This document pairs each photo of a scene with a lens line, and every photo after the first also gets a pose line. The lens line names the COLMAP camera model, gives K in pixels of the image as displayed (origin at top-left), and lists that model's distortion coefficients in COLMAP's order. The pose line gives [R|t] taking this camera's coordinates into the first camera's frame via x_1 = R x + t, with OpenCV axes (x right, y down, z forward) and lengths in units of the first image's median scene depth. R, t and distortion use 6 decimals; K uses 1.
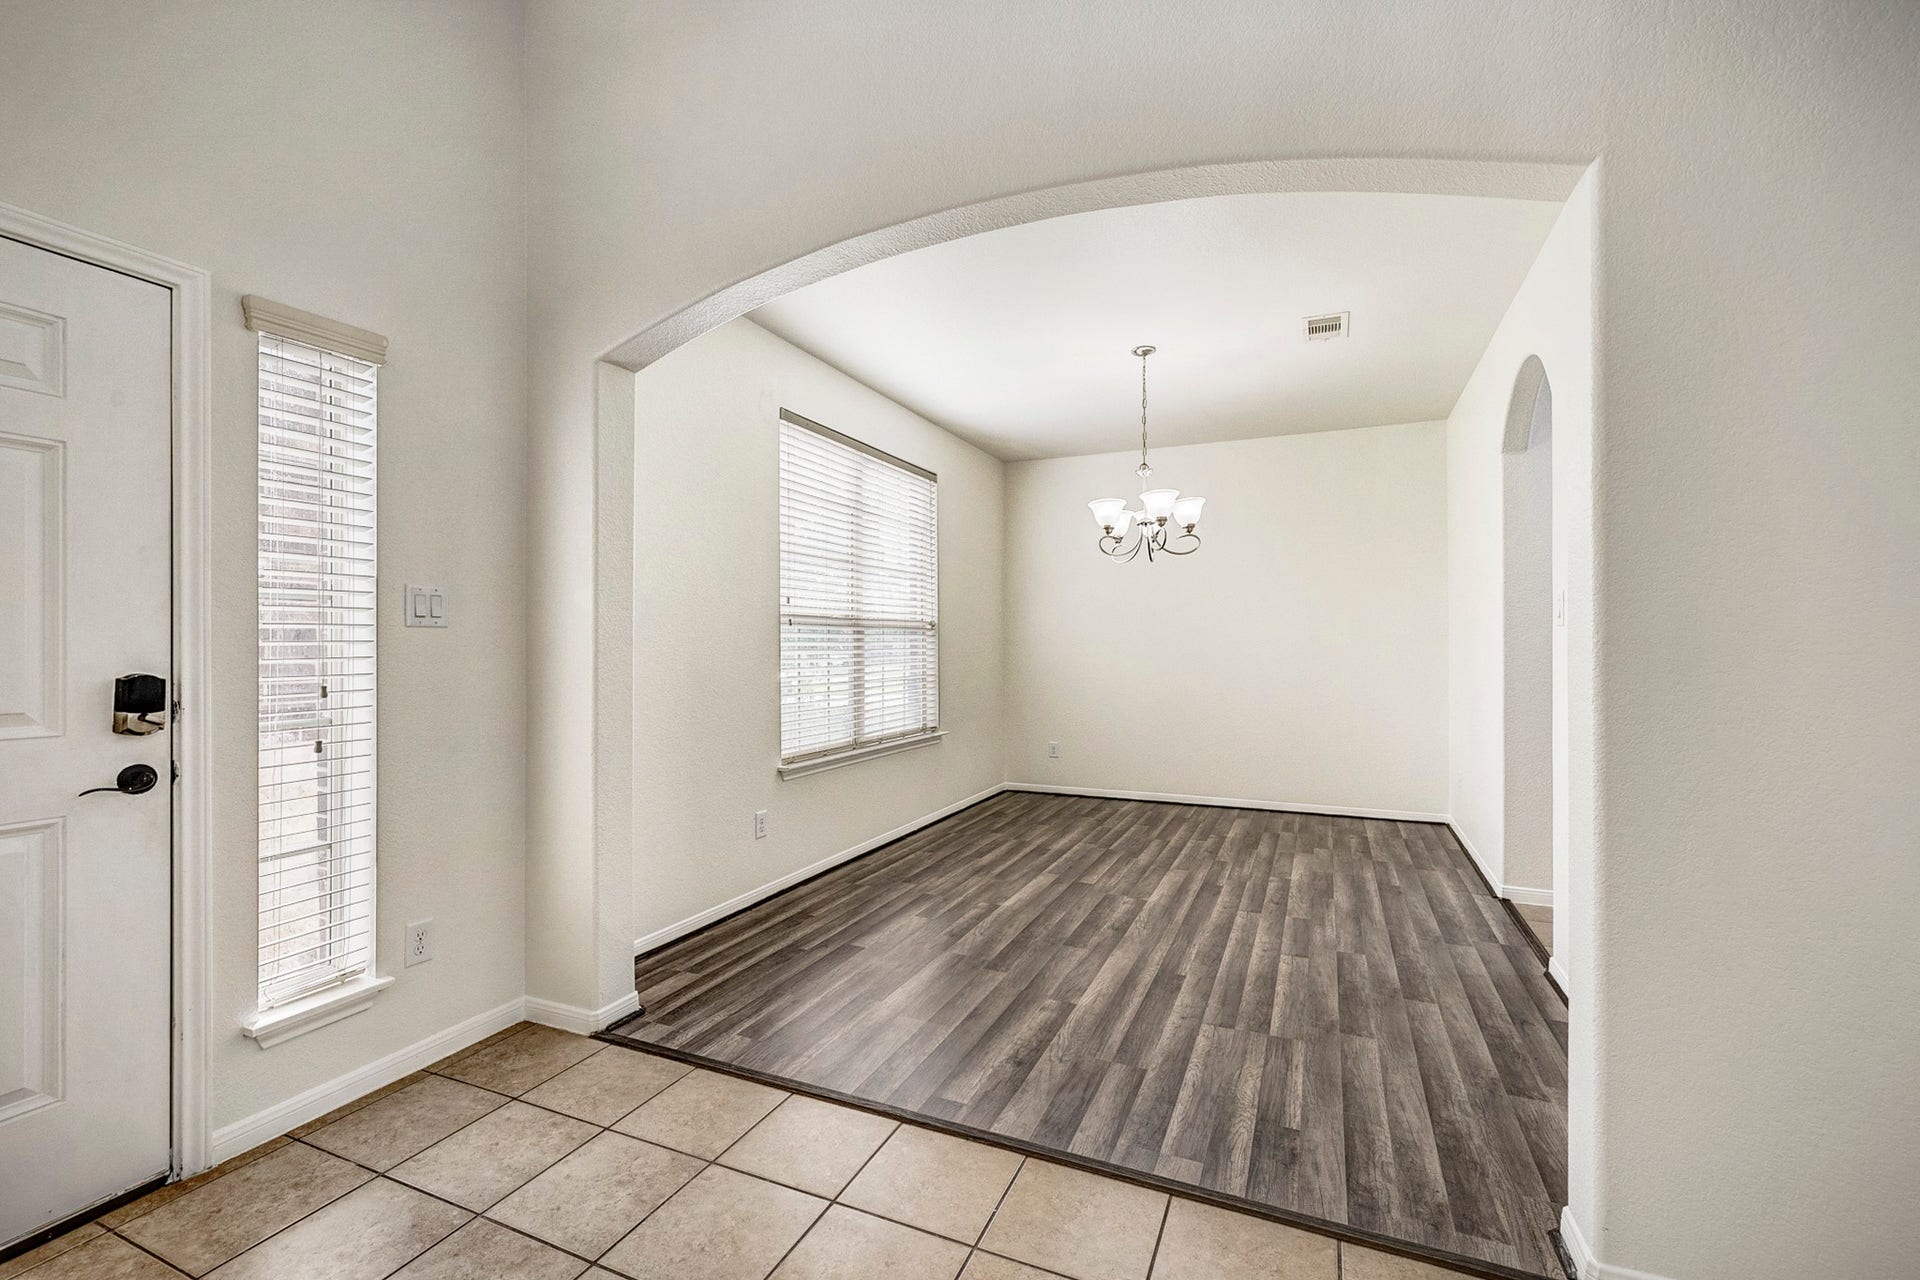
lens RADIAL K [[809.1, 0, 972.6], [0, 809.1, 641.3], [0, 0, 1]] dist [-0.003033, -0.000116]
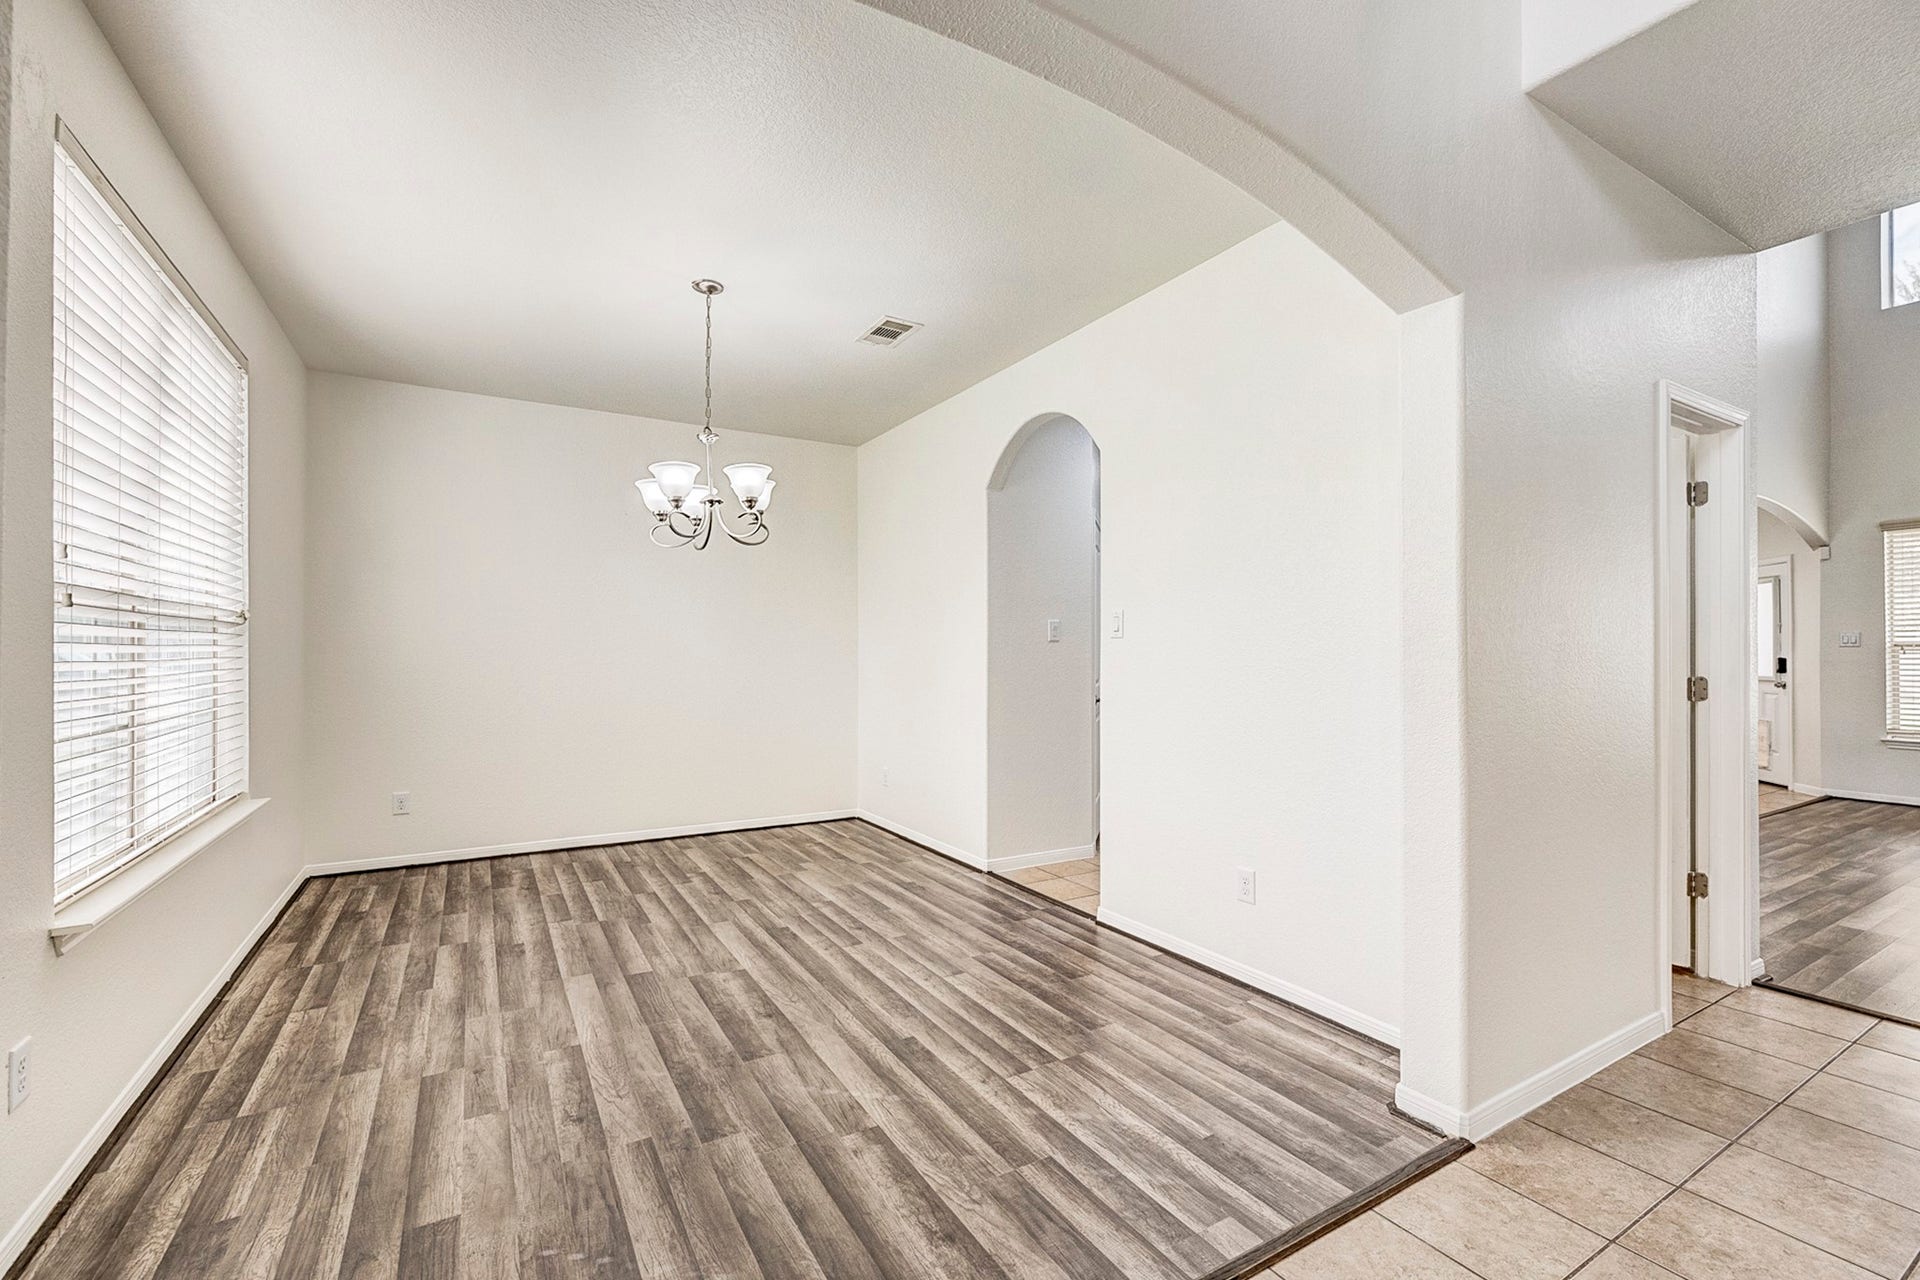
lens RADIAL K [[809.1, 0, 955.8], [0, 809.1, 653.9], [0, 0, 1]] dist [-0.003033, -0.000116]
pose [[0.582829, 0.002325, 0.812591, -0.350719], [-0.005501, 0.999984, 0.001084, 0.003064], [-0.812576, -0.005101, 0.582833, 0.391524]]
